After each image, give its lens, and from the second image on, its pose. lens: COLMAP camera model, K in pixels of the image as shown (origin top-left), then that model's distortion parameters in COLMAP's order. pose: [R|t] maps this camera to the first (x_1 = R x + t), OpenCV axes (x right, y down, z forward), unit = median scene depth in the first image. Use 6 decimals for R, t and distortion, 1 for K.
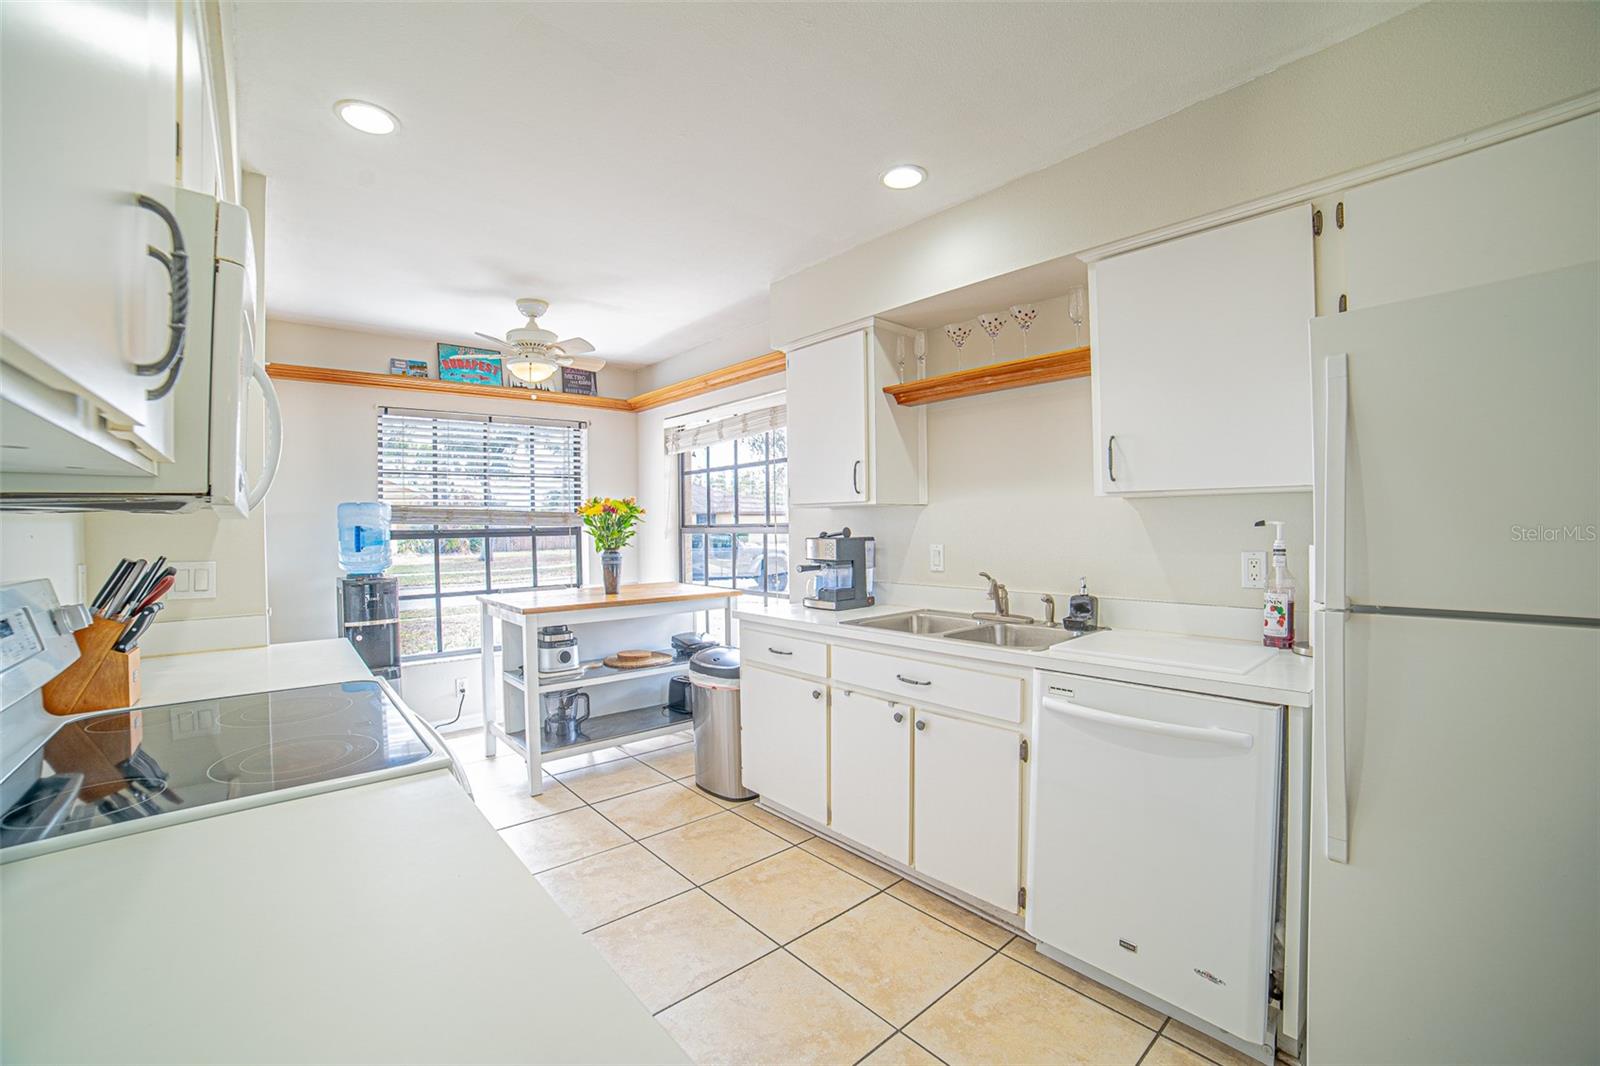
lens RADIAL K [[663.5, 0, 795.2], [0, 663.5, 530.2], [0, 0, 1]] dist [-0.102233, 0.034608]
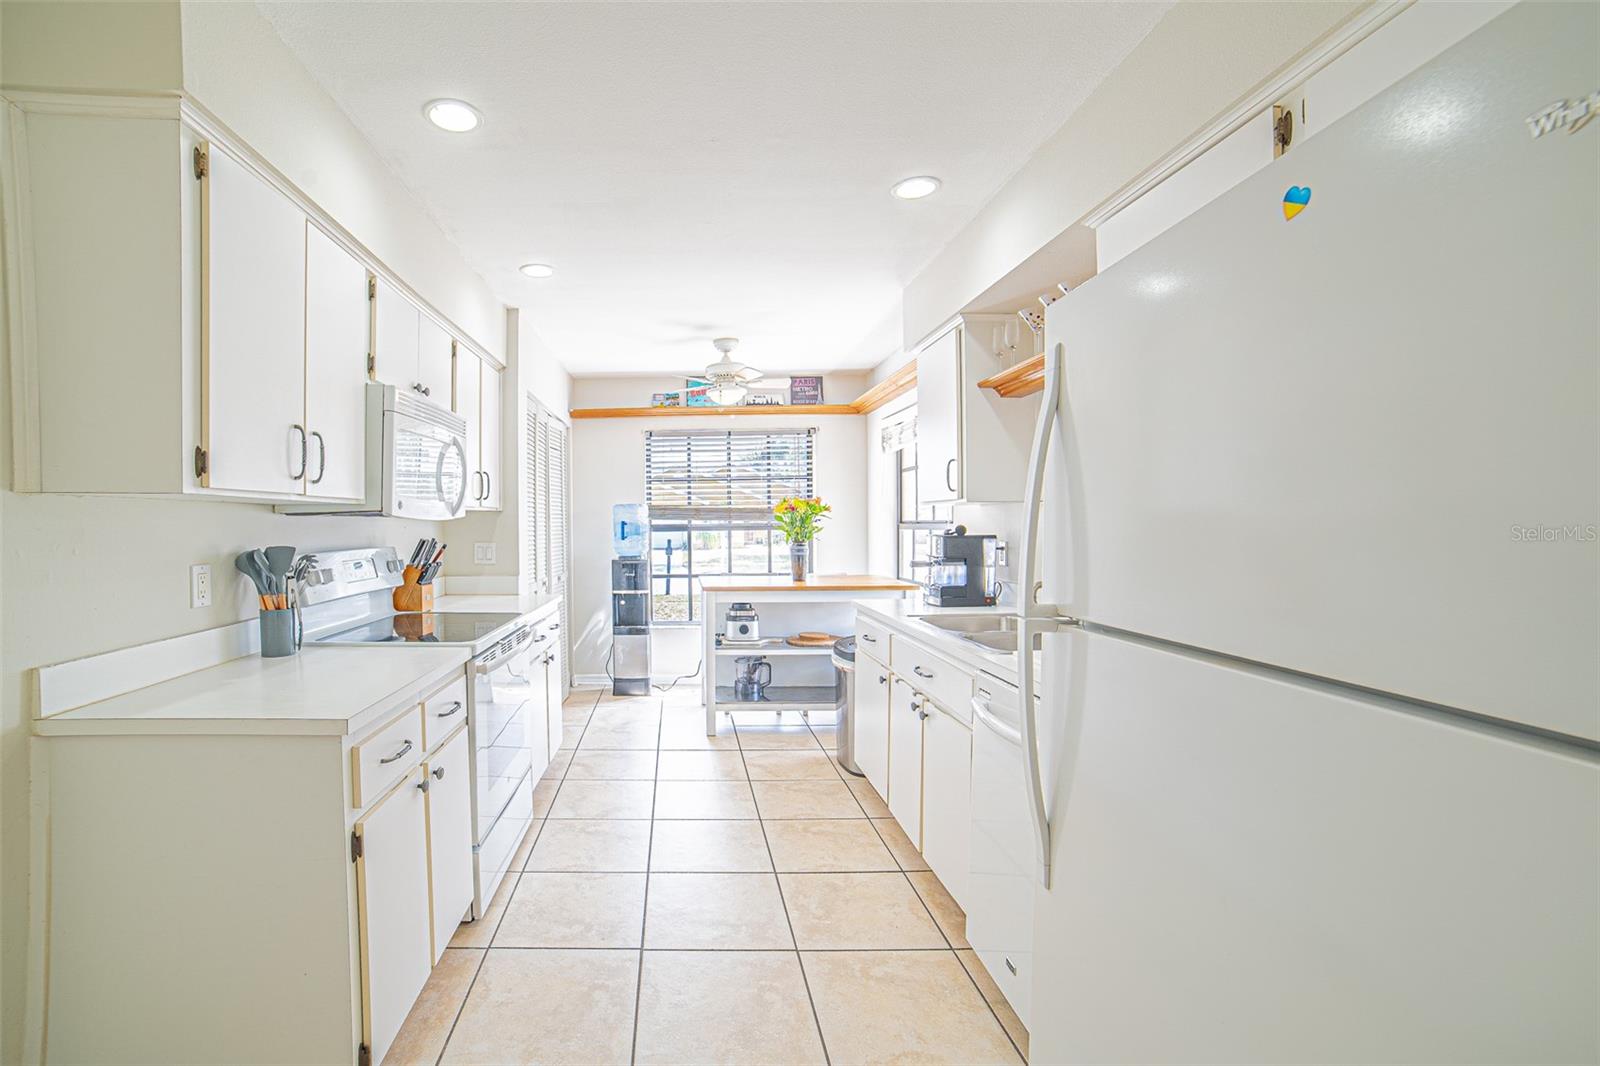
lens RADIAL K [[812.1, 0, 800.0], [0, 812.1, 533.0], [0, 0, 1]] dist [-0.081137, 0.076459]
pose [[0.763222, 0.014702, -0.645969, 0.689183], [-0.007027, 0.999871, 0.014454, -0.008257], [0.646098, -0.006492, 0.763227, -0.085668]]
